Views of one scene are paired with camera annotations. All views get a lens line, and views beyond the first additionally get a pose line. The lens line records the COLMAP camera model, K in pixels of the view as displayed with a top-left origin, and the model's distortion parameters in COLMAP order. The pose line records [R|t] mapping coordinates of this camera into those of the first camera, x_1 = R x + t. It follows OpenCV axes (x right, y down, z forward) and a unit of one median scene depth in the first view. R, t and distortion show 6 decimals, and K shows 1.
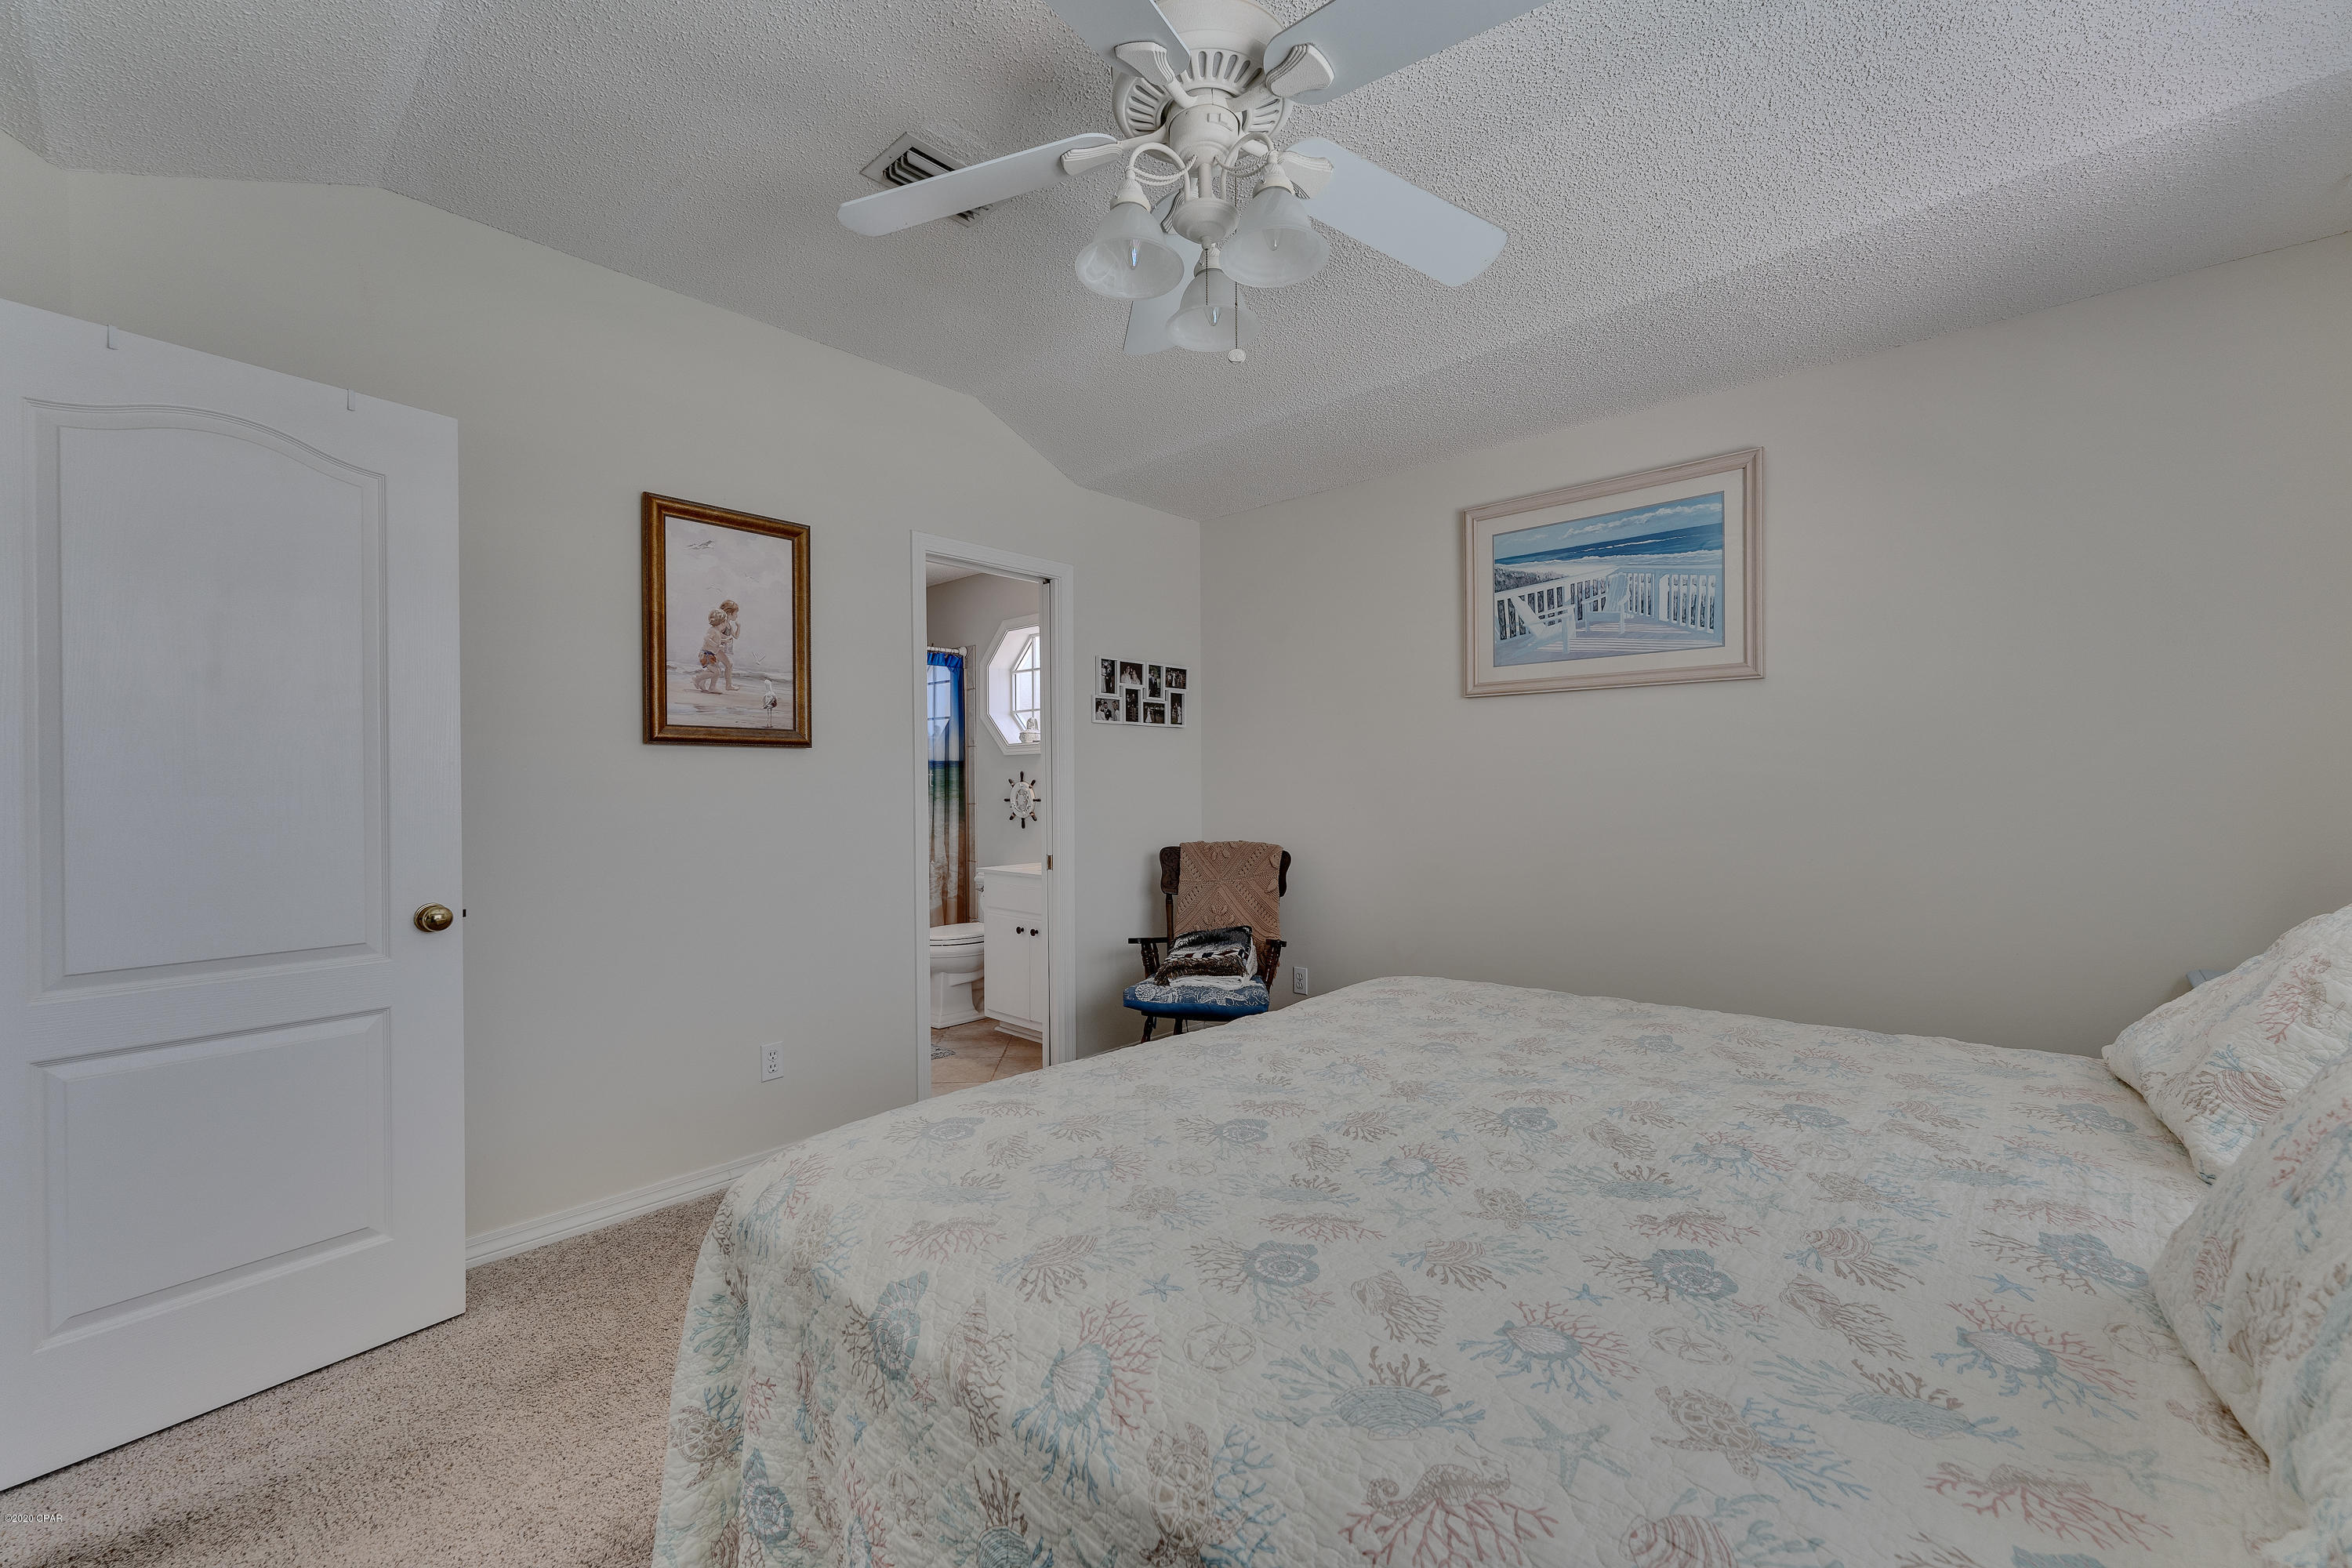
lens RADIAL K [[939.3, 0, 1187.0], [0, 939.3, 790.2], [0, 0, 1]] dist [0.001667, -0.000360]
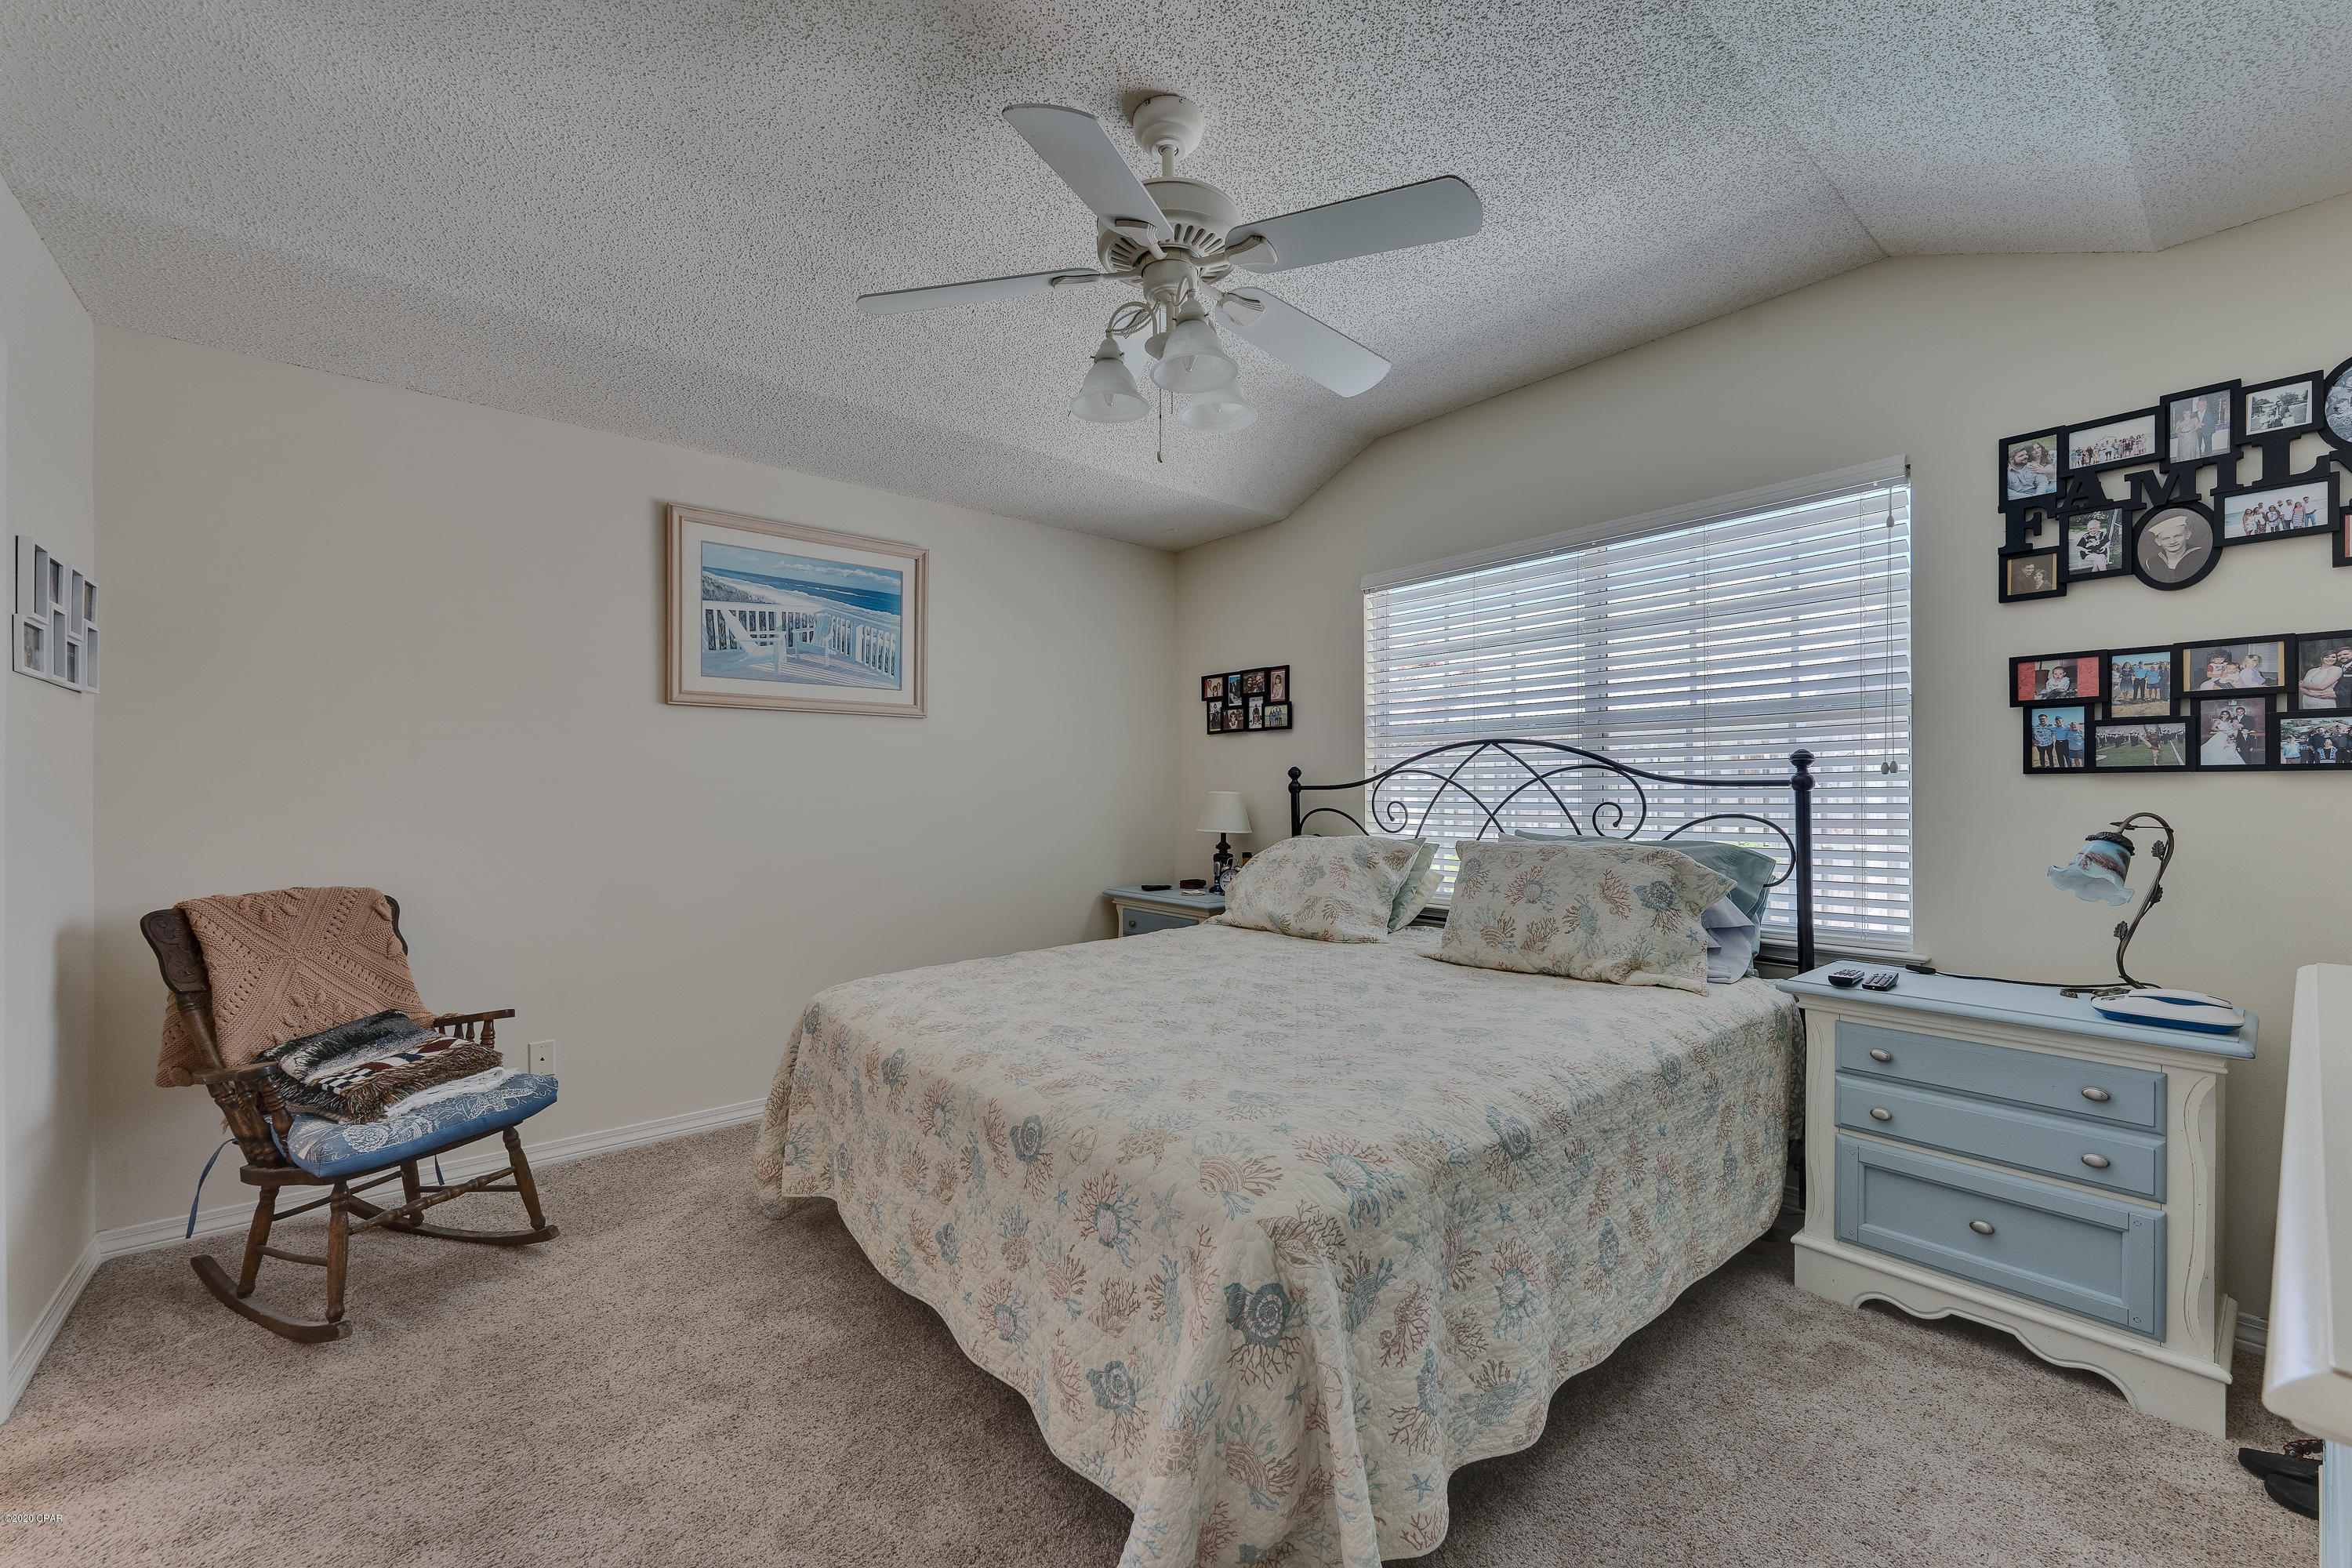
lens RADIAL K [[939.3, 0, 1171.4], [0, 939.3, 791.4], [0, 0, 1]] dist [0.001667, -0.000360]
pose [[0.139182, 0.006446, 0.990246, -0.389017], [0.010428, 0.999914, -0.007975, 0.000389], [-0.990212, 0.011436, 0.139103, 0.265004]]
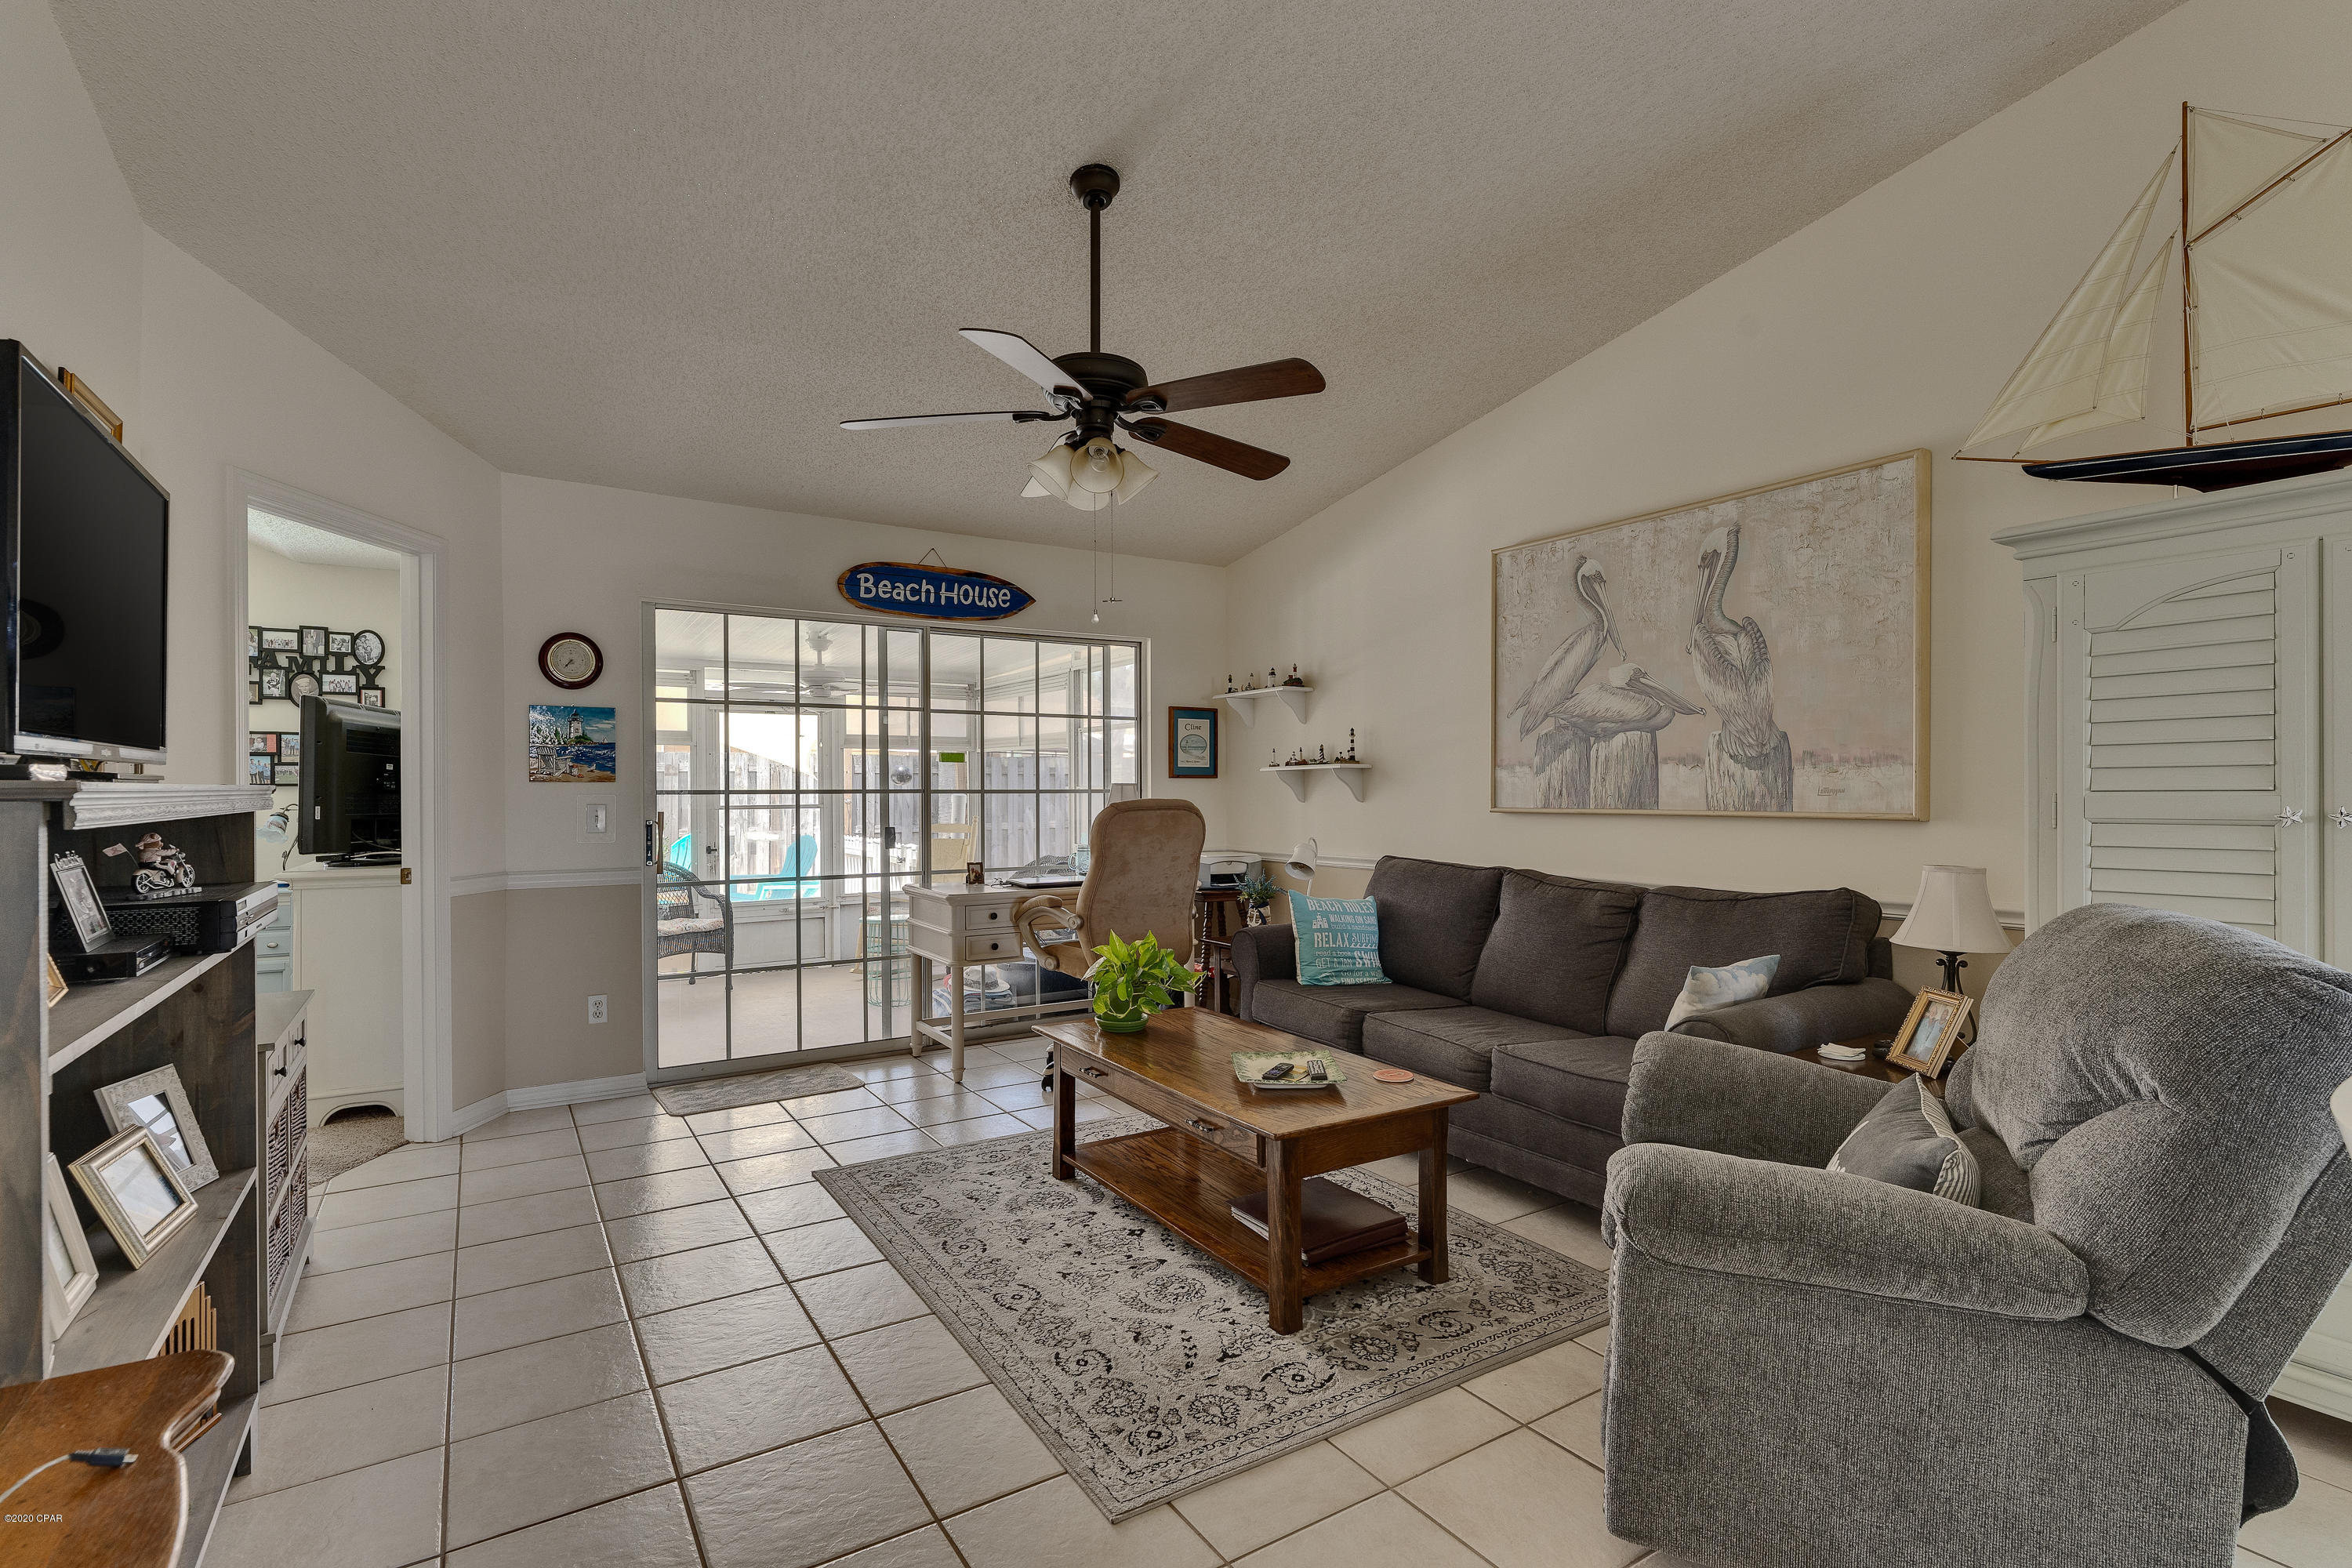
lens RADIAL K [[1100.1, 0, 1178.7], [0, 1100.1, 791.2], [0, 0, 1]] dist [-0.003261, 0.000145]
pose [[-0.963913, 0.007038, 0.266125, -1.111716], [0.011223, 0.999836, 0.014208, -0.007990], [-0.265982, 0.016682, -0.963834, 0.754433]]
